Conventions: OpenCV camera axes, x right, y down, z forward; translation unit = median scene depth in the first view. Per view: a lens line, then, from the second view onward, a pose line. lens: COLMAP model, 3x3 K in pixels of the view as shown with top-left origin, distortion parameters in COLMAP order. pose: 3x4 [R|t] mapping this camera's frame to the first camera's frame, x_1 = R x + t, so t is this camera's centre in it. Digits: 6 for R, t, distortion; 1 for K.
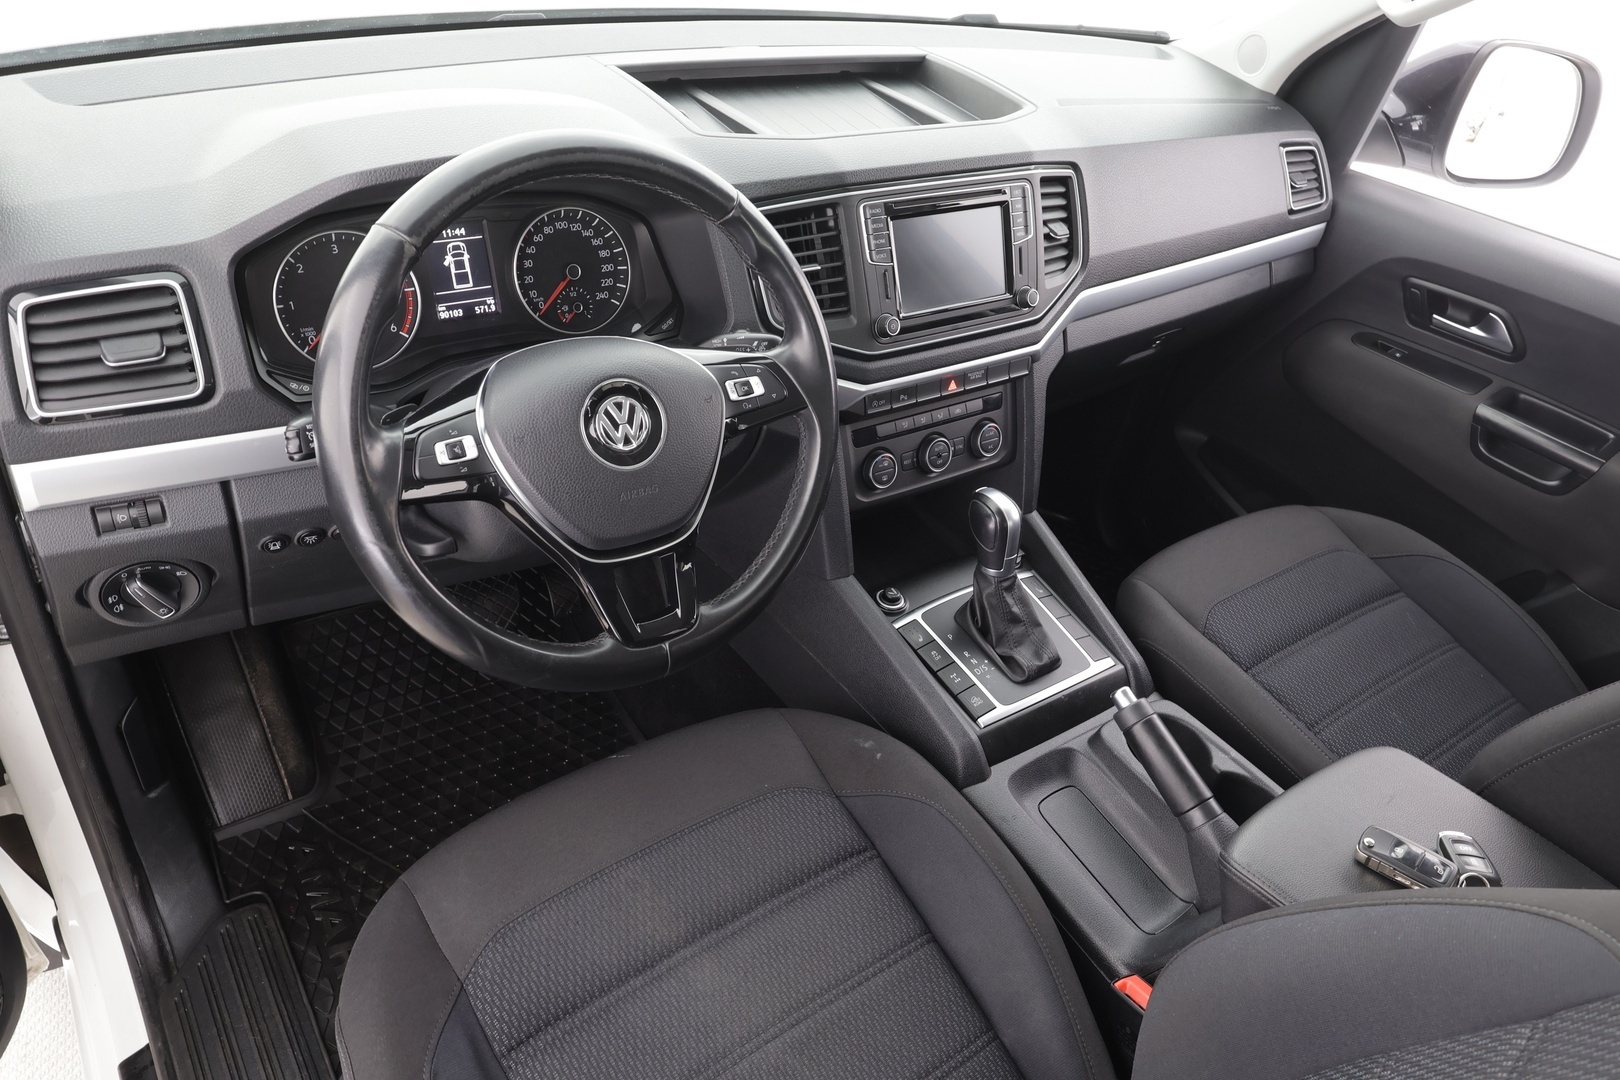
lens RADIAL K [[1117.6, 0, 818.6], [0, 1117.6, 539.0], [0, 0, 1]] dist [-0.002965, 0.006099]
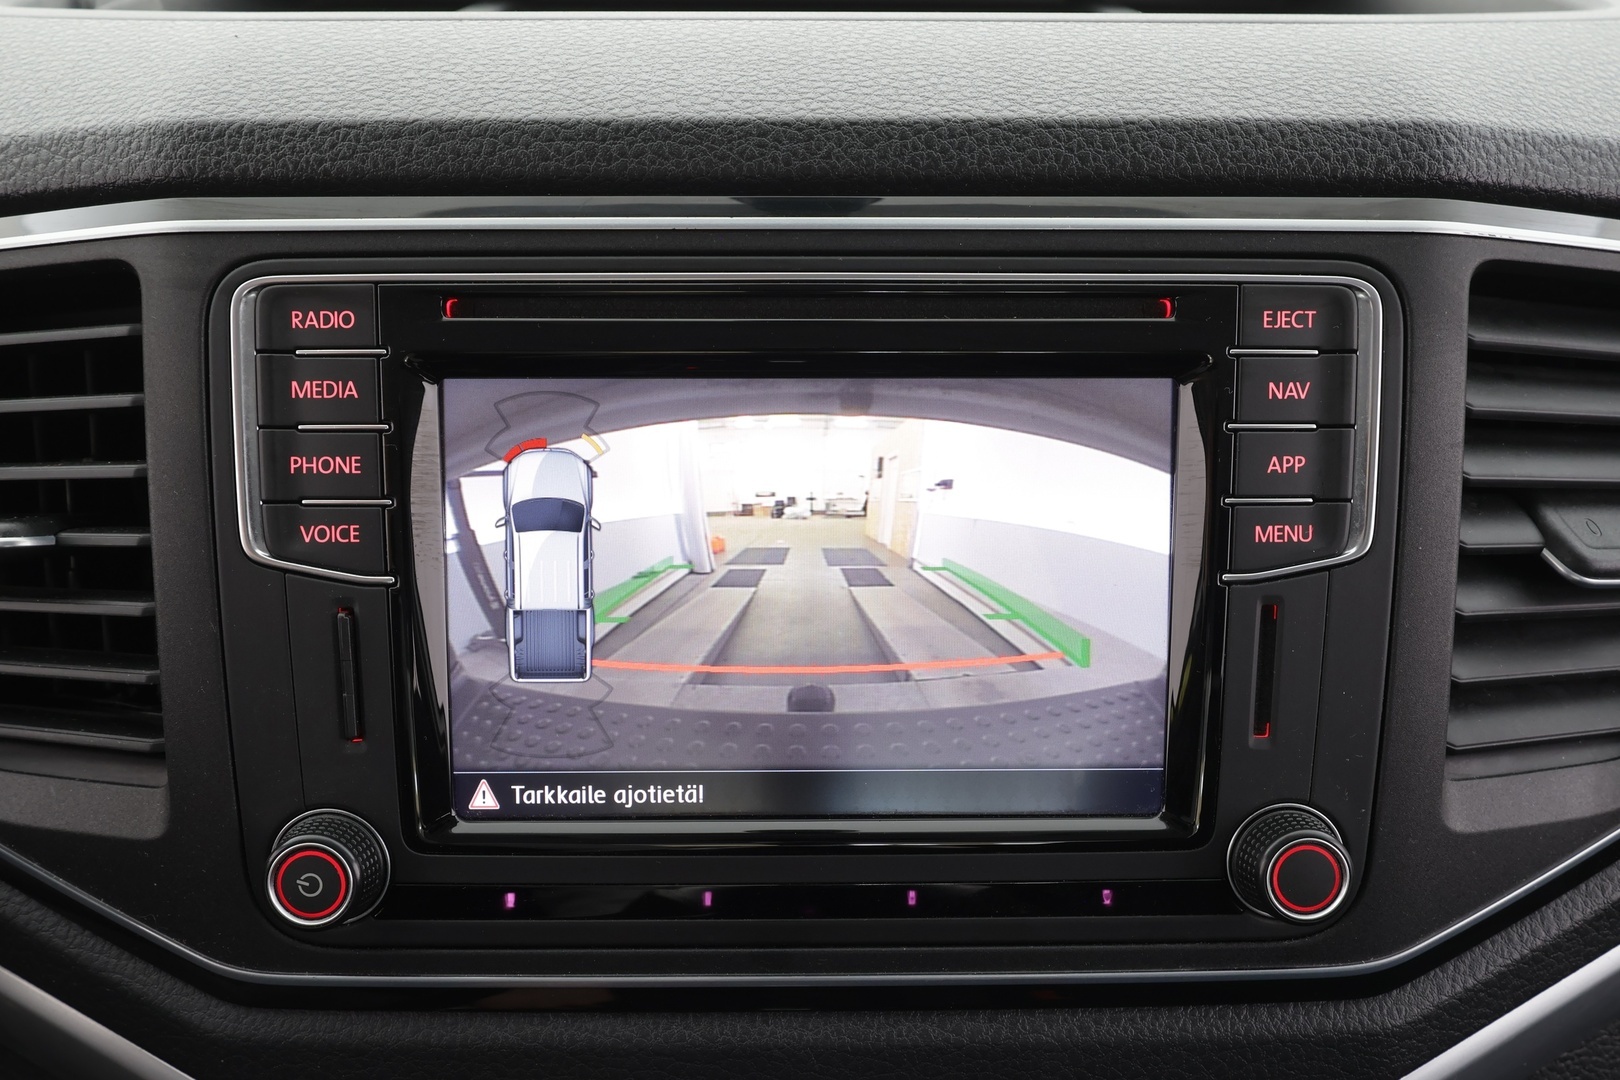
lens RADIAL K [[1353.3, 0, 803.7], [0, 1353.3, 546.9], [0, 0, 1]] dist [-0.064092, -0.000804]
pose [[0.821577, 0.189965, -0.537517, 0.260416], [-0.255430, 0.965576, -0.049170, -0.262818], [0.509673, 0.177695, 0.841818, 0.842202]]
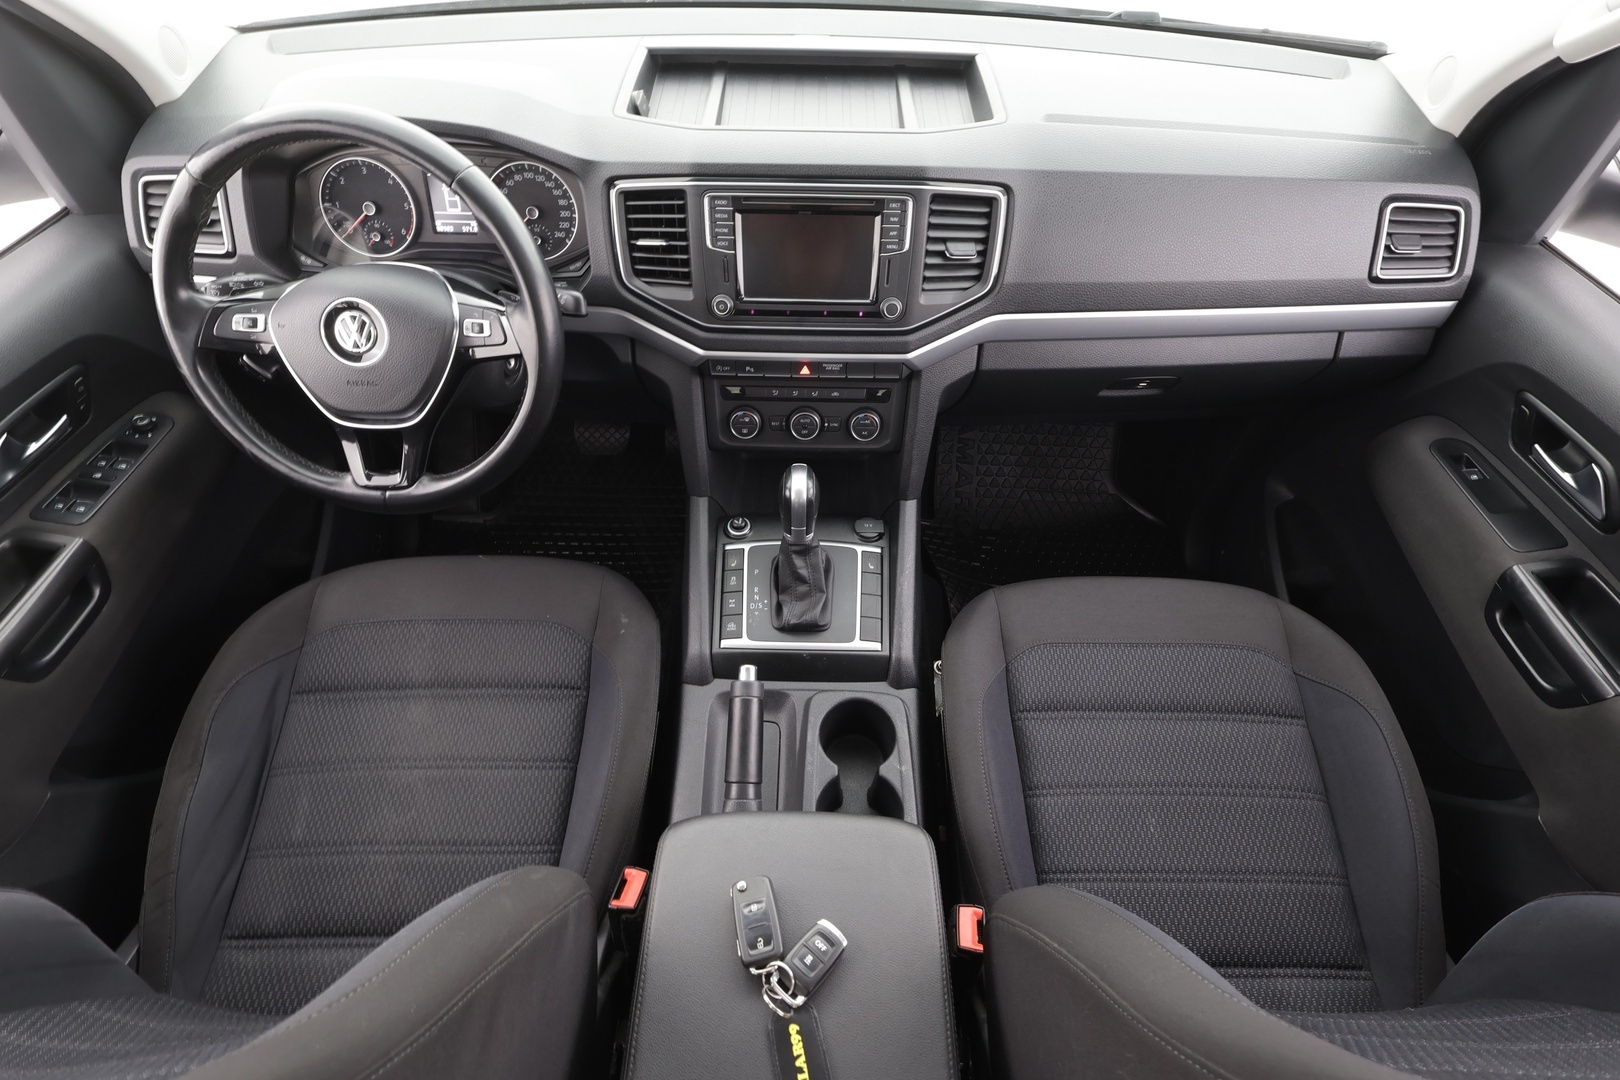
lens RADIAL K [[803.1, 0, 821.6], [0, 803.1, 545.7], [0, 0, 1]] dist [-0.002718, 0.000221]
pose [[0.802177, 0.365785, -0.471926, 0.647746], [-0.275316, 0.927939, 0.251256, -0.200877], [0.529824, -0.071623, 0.845078, 0.331209]]
